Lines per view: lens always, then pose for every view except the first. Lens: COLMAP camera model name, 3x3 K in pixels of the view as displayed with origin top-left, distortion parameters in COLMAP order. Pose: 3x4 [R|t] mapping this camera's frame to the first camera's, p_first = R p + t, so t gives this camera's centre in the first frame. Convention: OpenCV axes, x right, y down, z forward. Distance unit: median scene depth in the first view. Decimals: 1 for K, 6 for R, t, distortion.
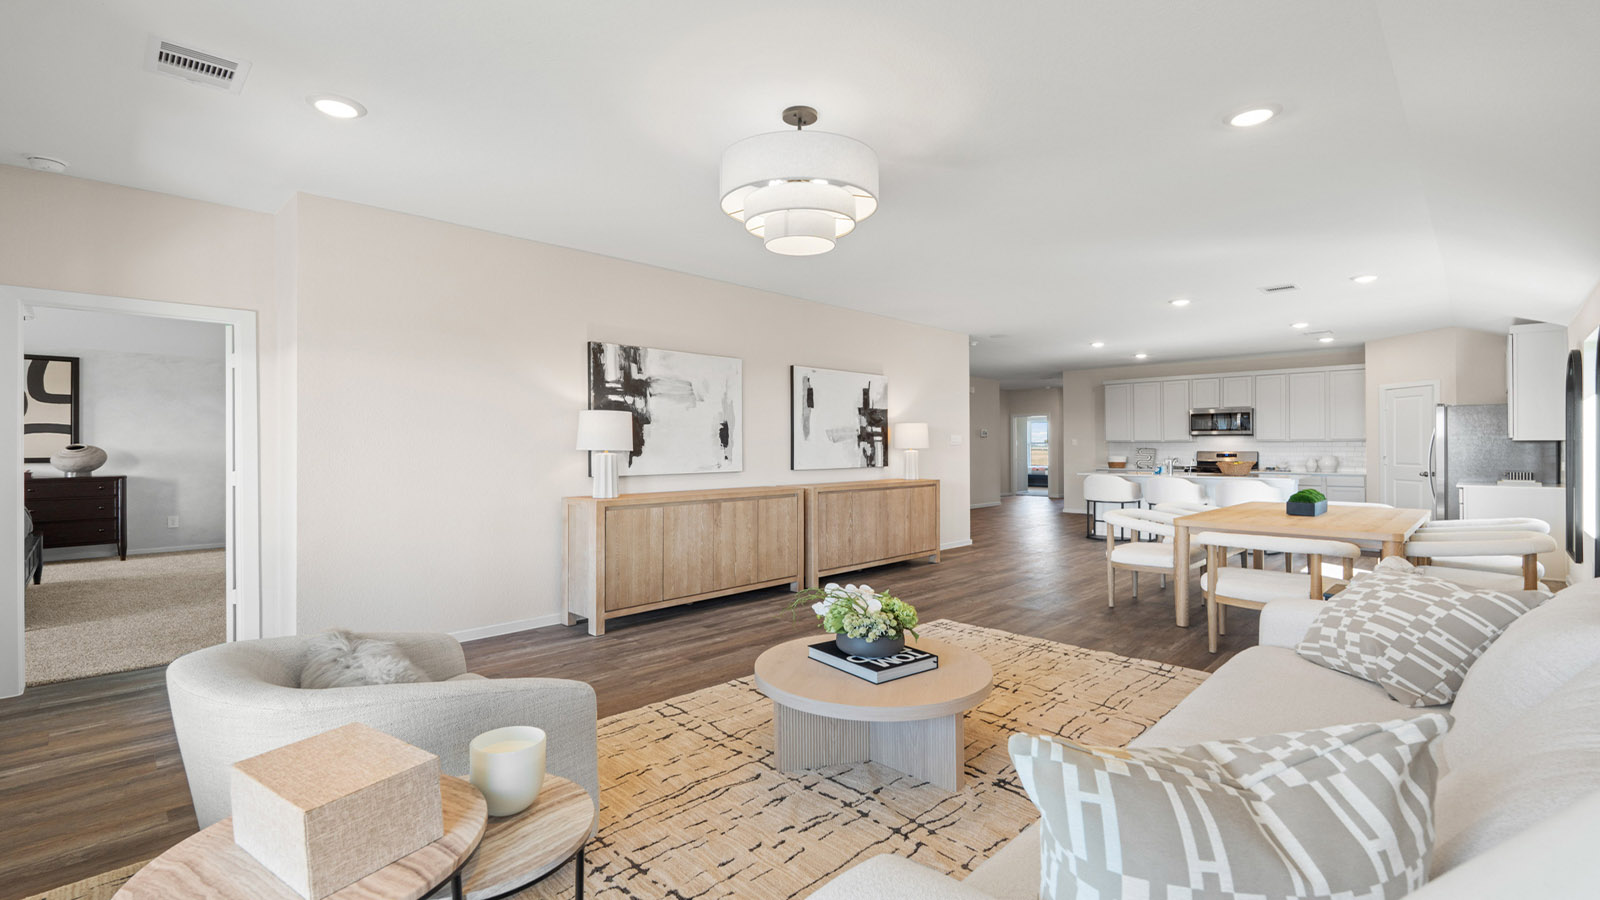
lens RADIAL K [[703.1, 0, 800.1], [0, 703.1, 441.1], [0, 0, 1]] dist [-0.001803, -0.000088]
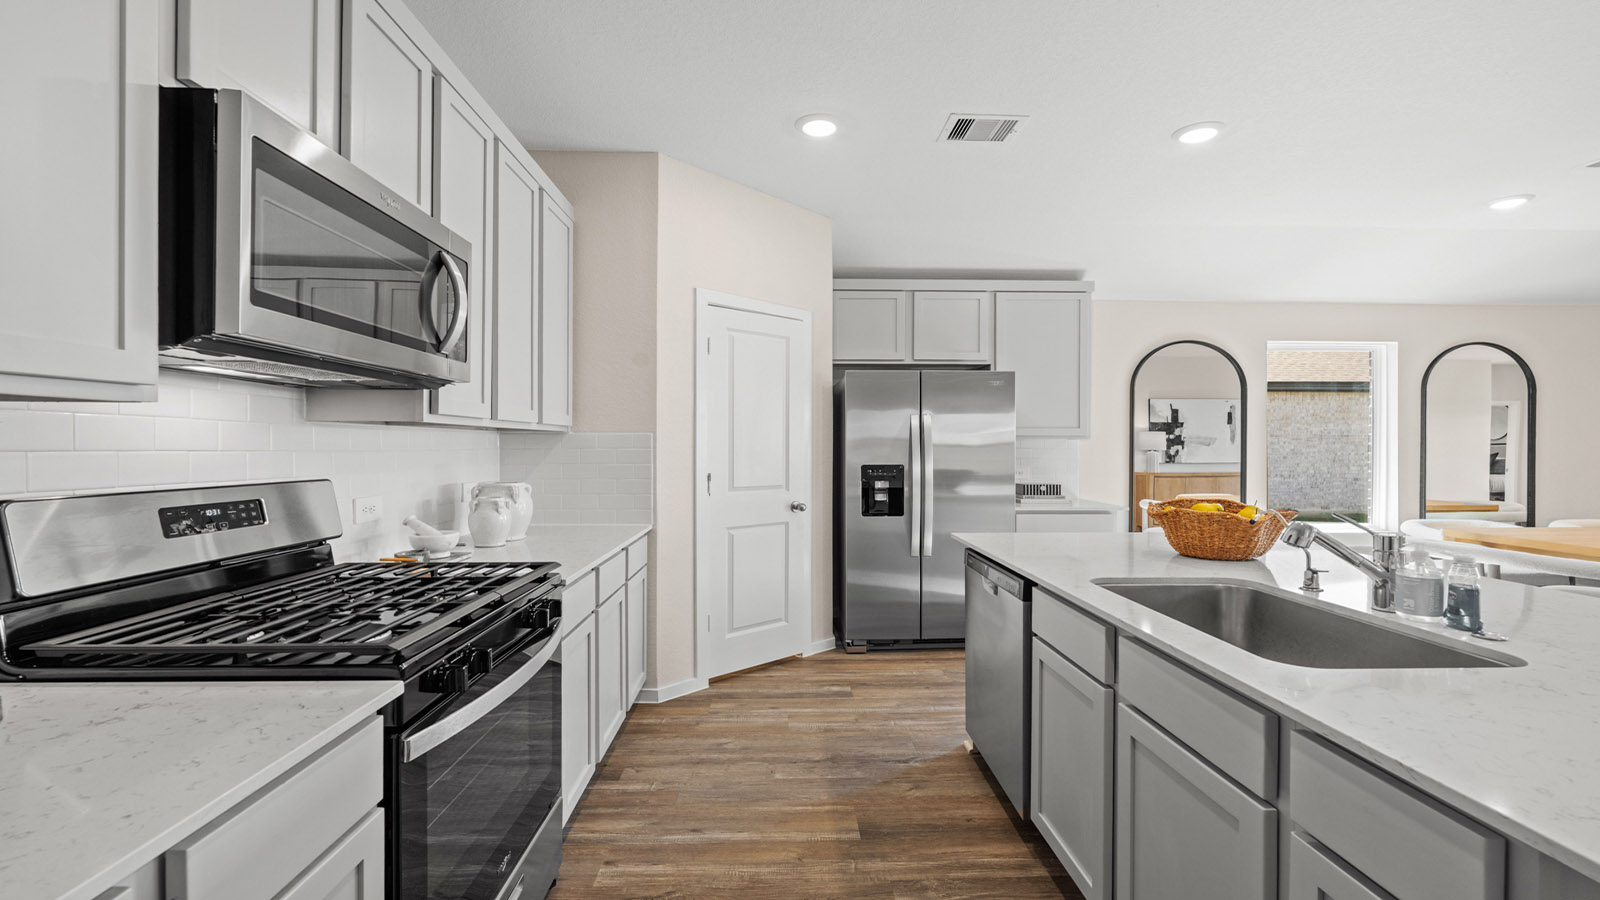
lens RADIAL K [[699.8, 0, 796.9], [0, 699.8, 456.3], [0, 0, 1]] dist [-0.004567, -0.000193]
pose [[-0.719022, -0.012738, 0.694871, 1.067267], [-0.006492, 0.999912, 0.011612, 0.014638], [-0.694957, 0.003838, -0.719041, 2.538550]]
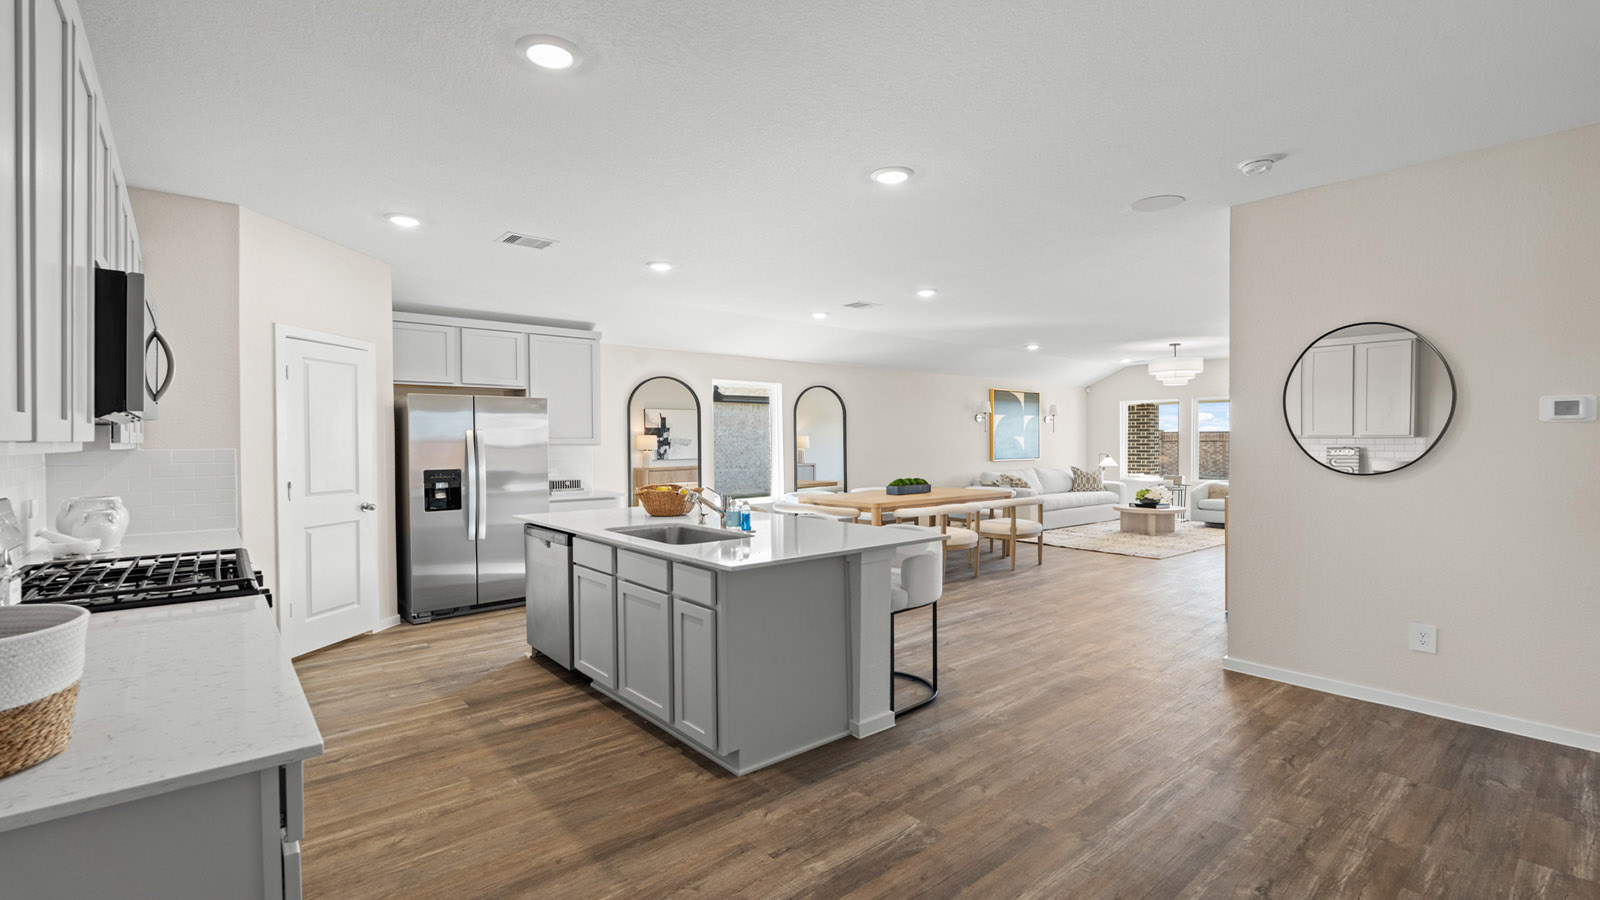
lens RADIAL K [[713.3, 0, 800.0], [0, 713.3, 450.0], [0, 0, 1]] dist [-0.002890, -0.000257]
pose [[-0.995458, 0.002777, 0.095159, 0.927401], [0.003423, 0.999972, 0.006627, -0.002375], [-0.095138, 0.006923, -0.995440, 2.912029]]
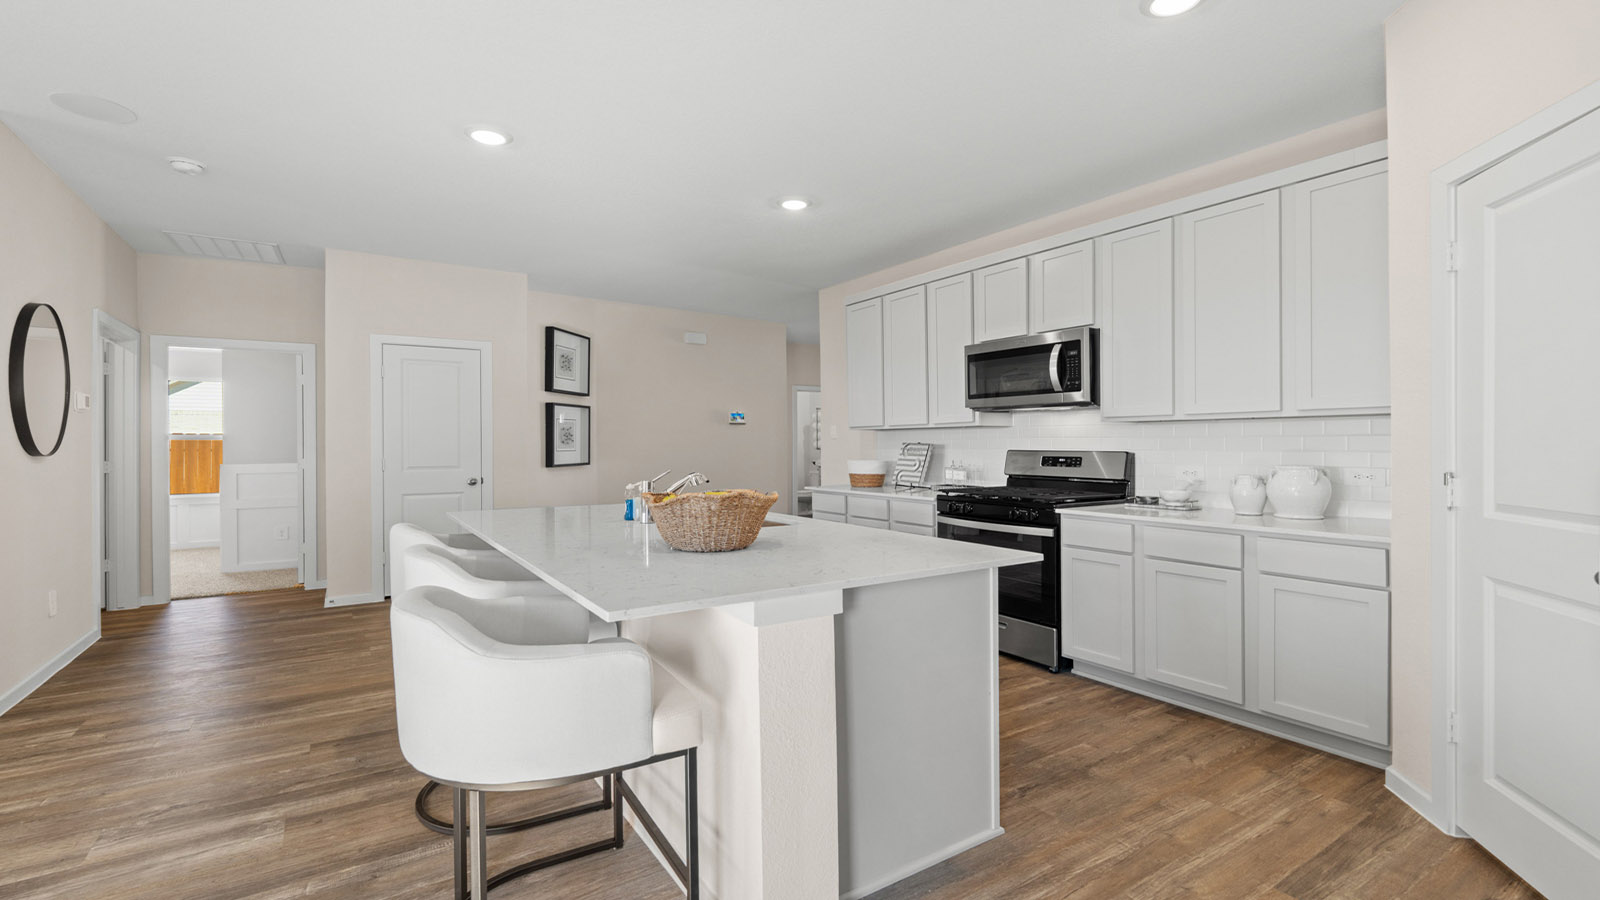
lens RADIAL K [[699.8, 0, 796.9], [0, 699.8, 456.3], [0, 0, 1]] dist [-0.004567, -0.000193]
pose [[0.976325, -0.001373, -0.216304, 1.367080], [0.005884, 0.999778, 0.020212, 0.021858], [0.216228, -0.021006, 0.976117, 1.483837]]
